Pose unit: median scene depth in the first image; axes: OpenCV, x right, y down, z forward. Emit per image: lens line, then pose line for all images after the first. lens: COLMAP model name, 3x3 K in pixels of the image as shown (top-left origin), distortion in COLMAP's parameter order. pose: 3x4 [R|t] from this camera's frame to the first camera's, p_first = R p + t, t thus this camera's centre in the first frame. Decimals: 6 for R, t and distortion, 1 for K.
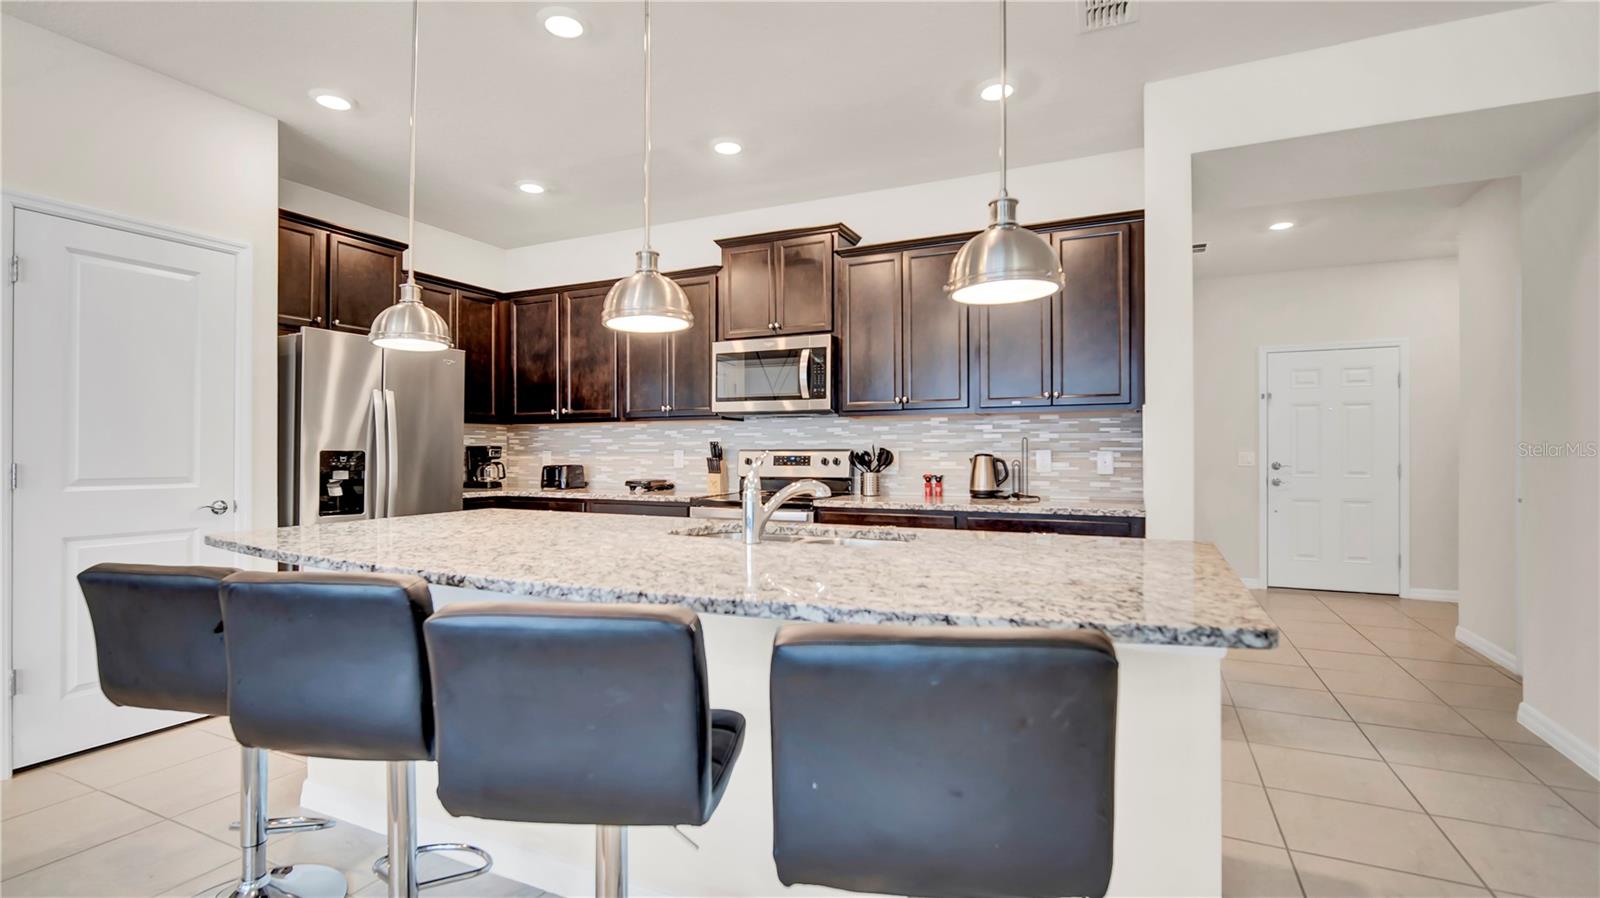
lens RADIAL K [[733.6, 0, 788.2], [0, 733.6, 448.1], [0, 0, 1]] dist [-0.010284, 0.002206]
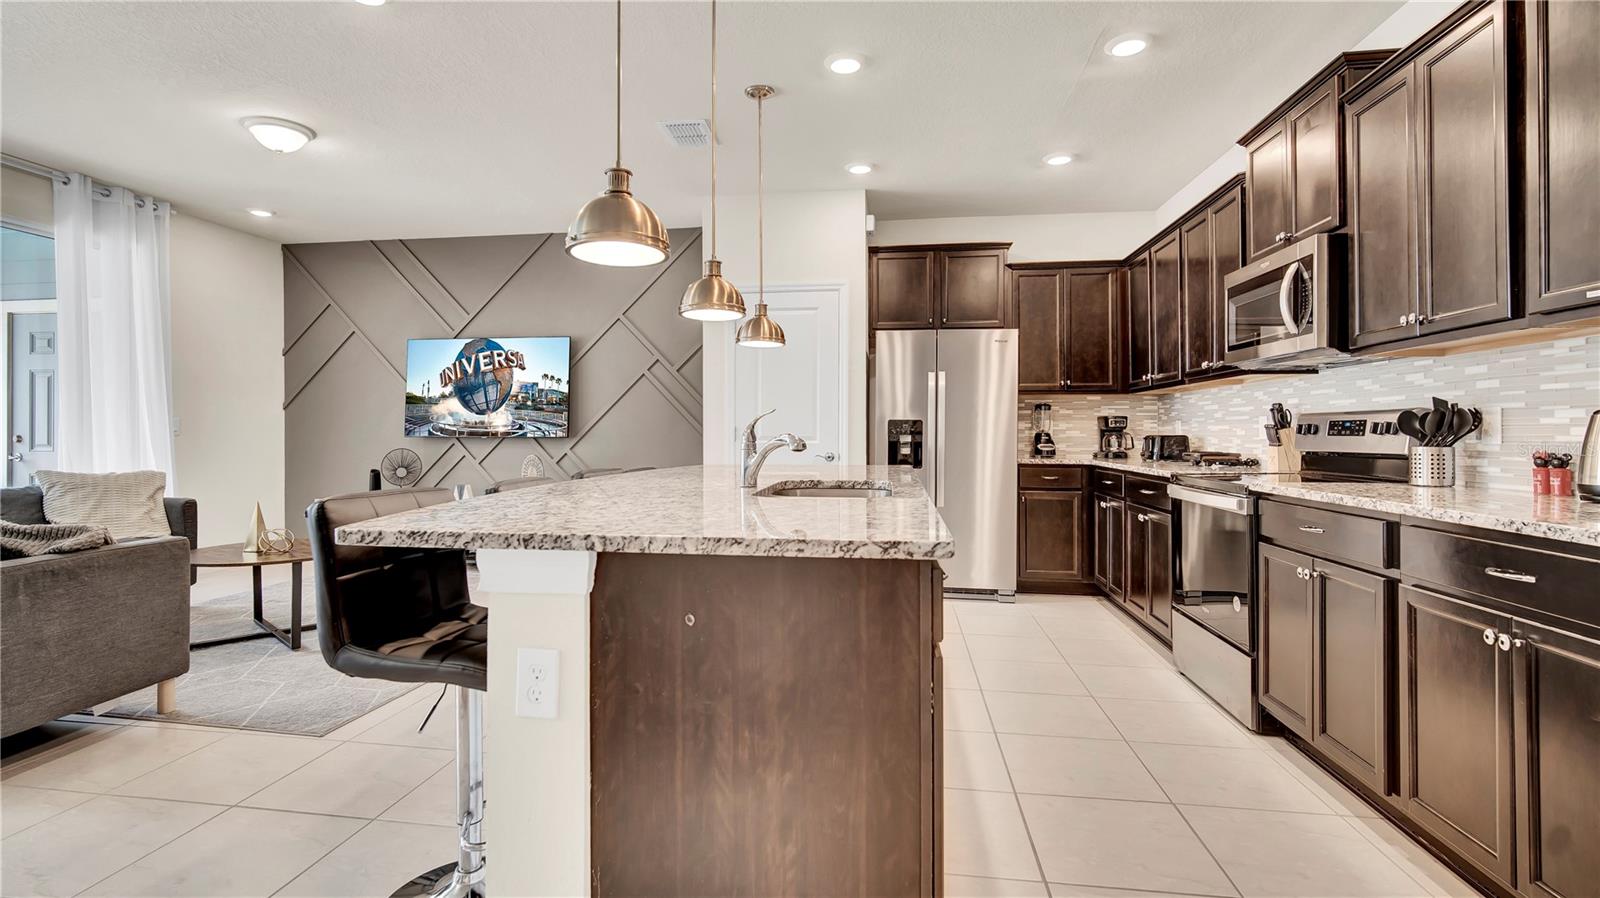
lens RADIAL K [[733.6, 0, 771.1], [0, 733.6, 441.0], [0, 0, 1]] dist [-0.010284, 0.002206]
pose [[0.291323, 0.013213, -0.956534, 0.518977], [0.003335, 0.999884, 0.014828, 0.018704], [0.956619, -0.007510, 0.291245, 0.325004]]
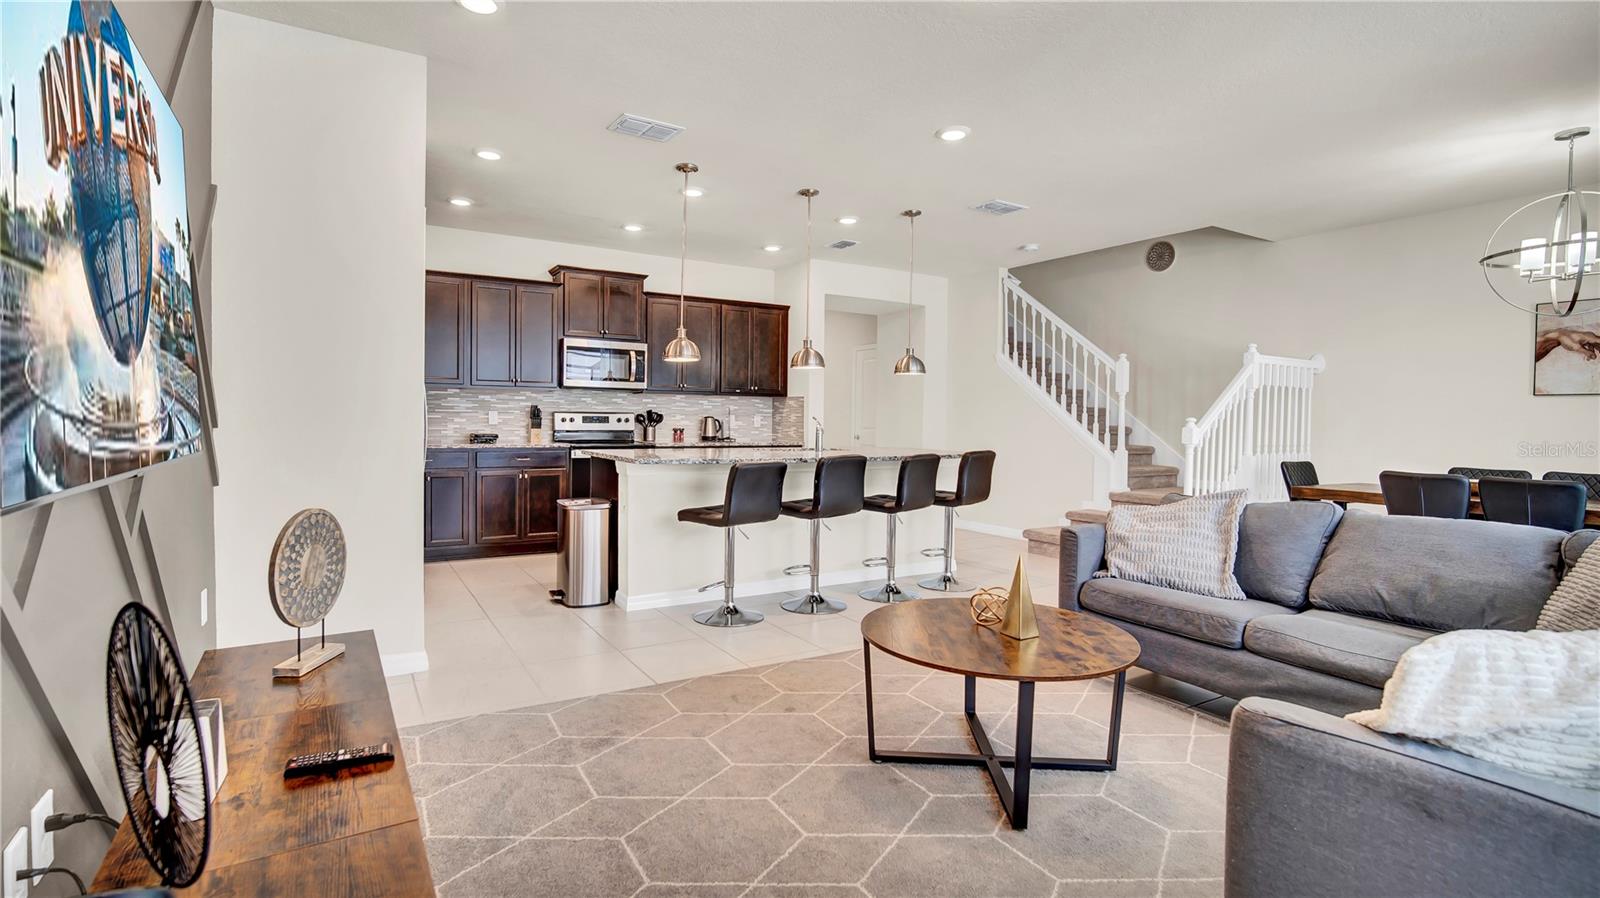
lens RADIAL K [[763.2, 0, 775.9], [0, 763.2, 434.6], [0, 0, 1]] dist [-0.013324, 0.005019]
pose [[0.562252, -0.010743, 0.826896, -1.157109], [-0.019428, 0.999468, 0.026195, -0.000215], [-0.826738, -0.030793, 0.561744, -0.207648]]
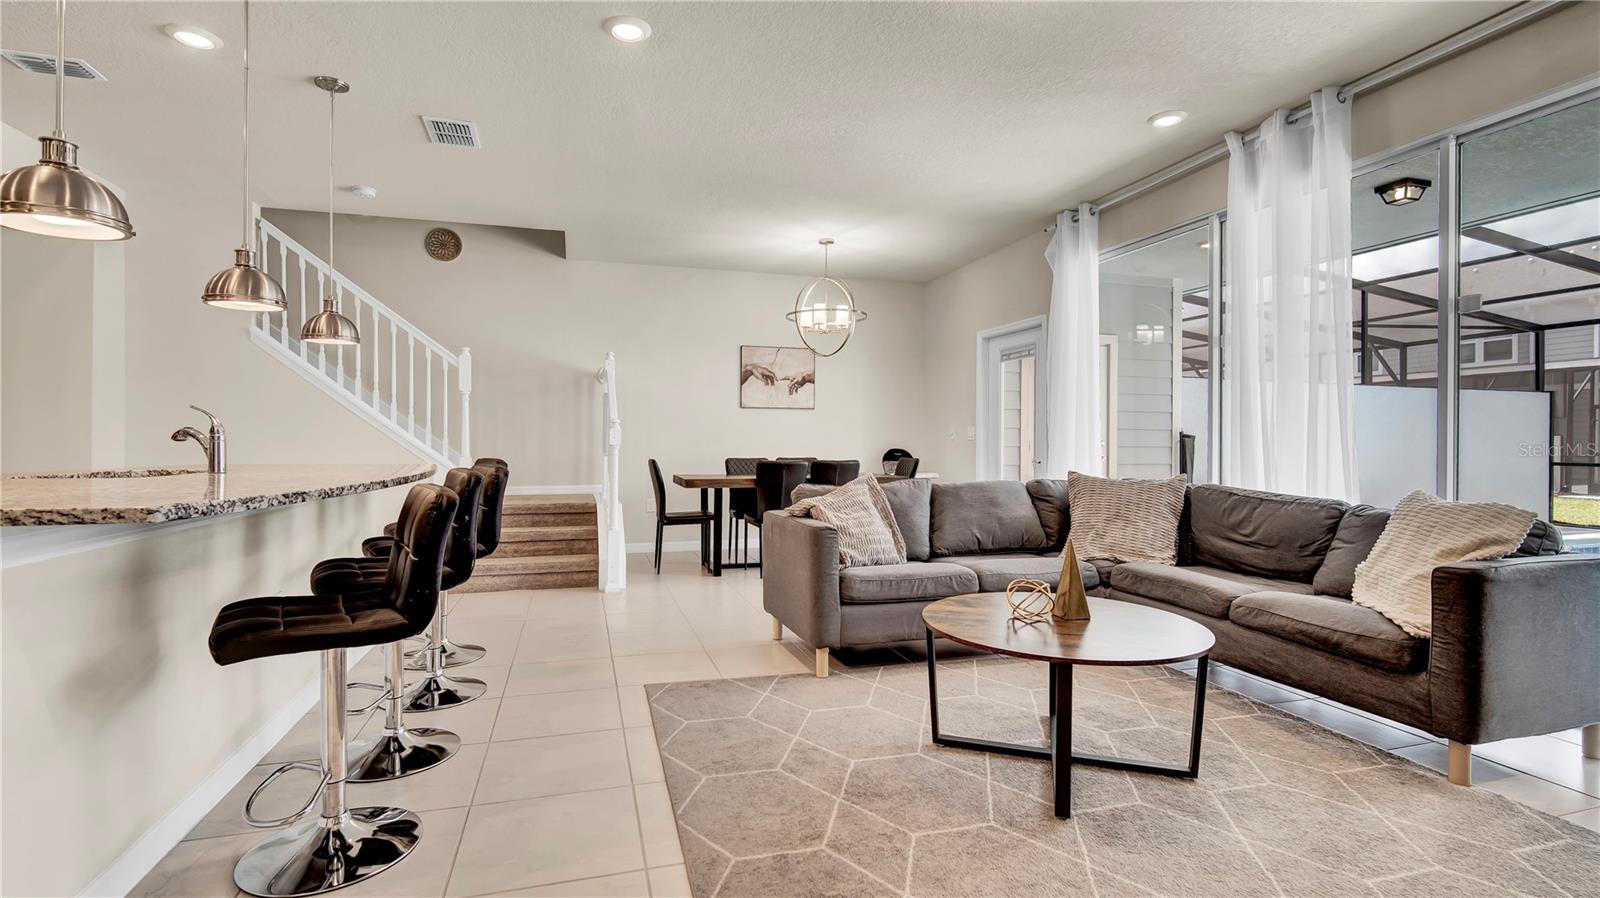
lens RADIAL K [[733.6, 0, 799.2], [0, 733.6, 445.3], [0, 0, 1]] dist [-0.010284, 0.002206]
pose [[-0.674653, -0.004448, 0.738122, -0.839360], [-0.006908, 0.999976, -0.000287, 0.033116], [-0.738103, -0.005293, -0.674667, 0.530516]]
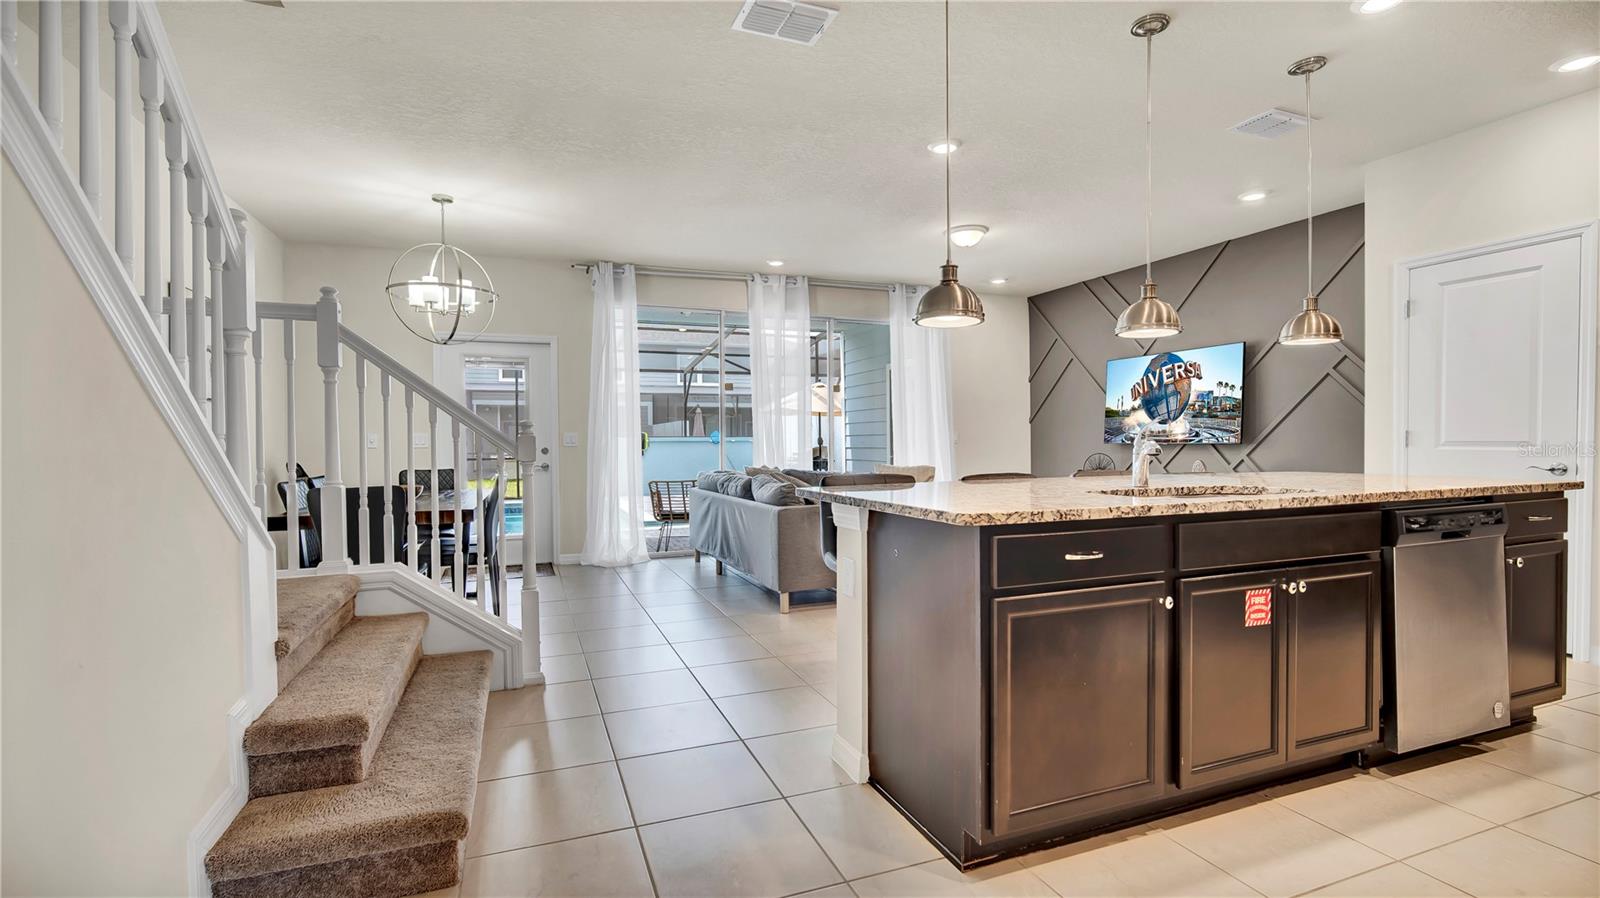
lens RADIAL K [[733.6, 0, 815.9], [0, 733.6, 470.0], [0, 0, 1]] dist [-0.010284, 0.002206]
pose [[-0.665839, 0.035736, -0.745239, 0.638743], [0.019215, 0.999342, 0.030753, 0.022572], [0.745848, 0.006157, -0.666088, 0.691658]]
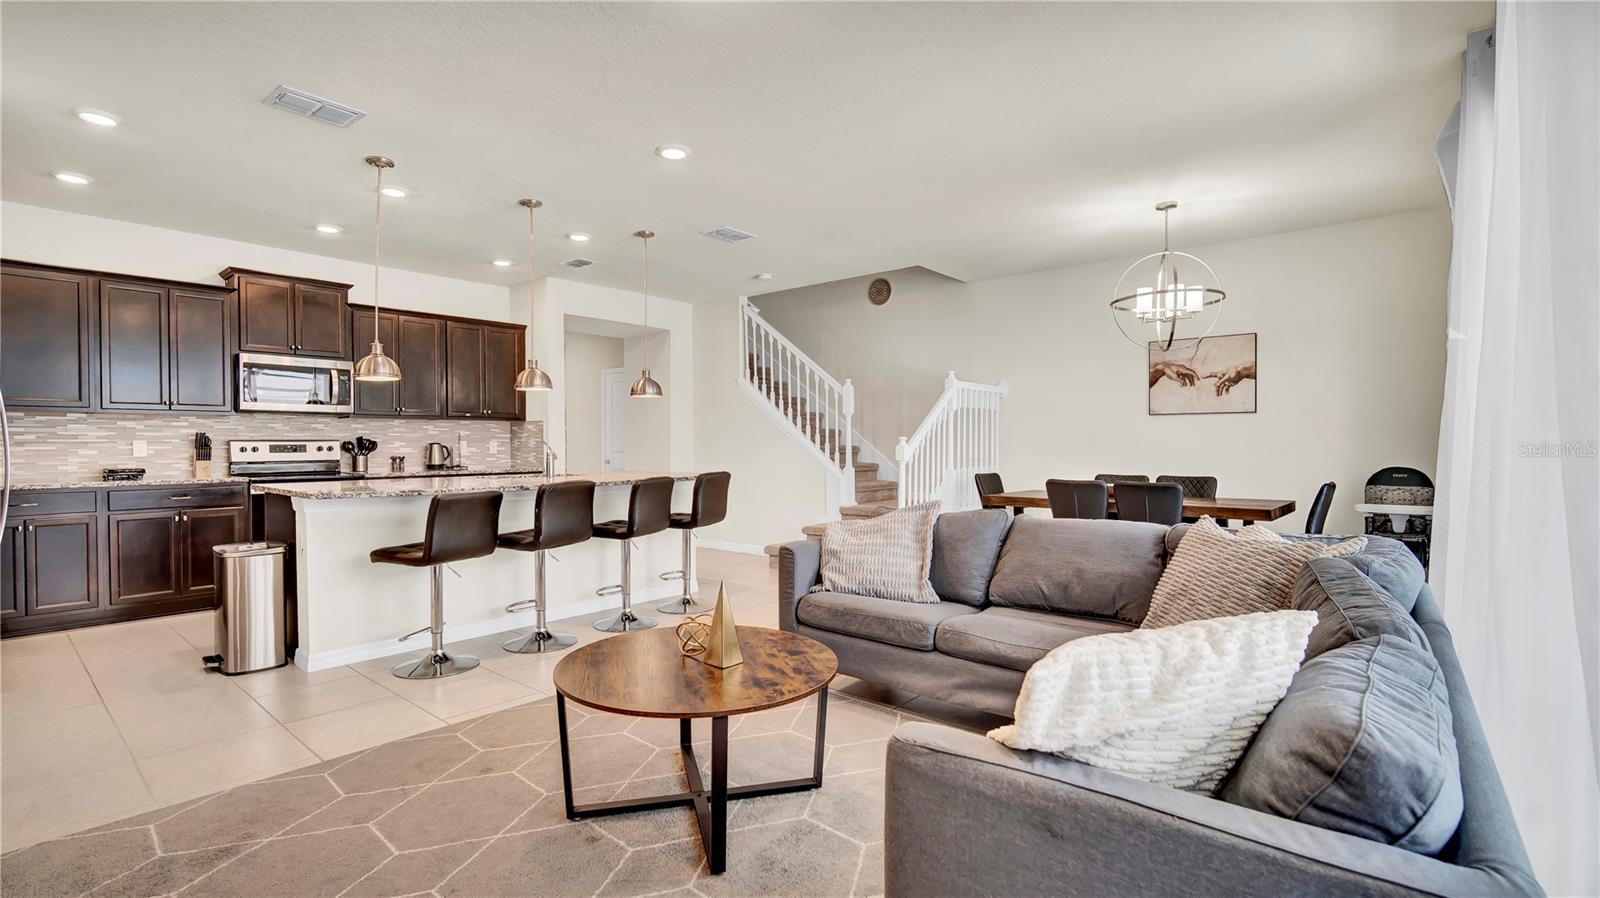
lens RADIAL K [[733.6, 0, 792.3], [0, 733.6, 451.1], [0, 0, 1]] dist [-0.010284, 0.002206]
pose [[0.267203, -0.011741, 0.963569, -1.074966], [-0.003988, 0.999904, 0.013290, 0.001035], [-0.963632, -0.007393, 0.267131, -0.231965]]
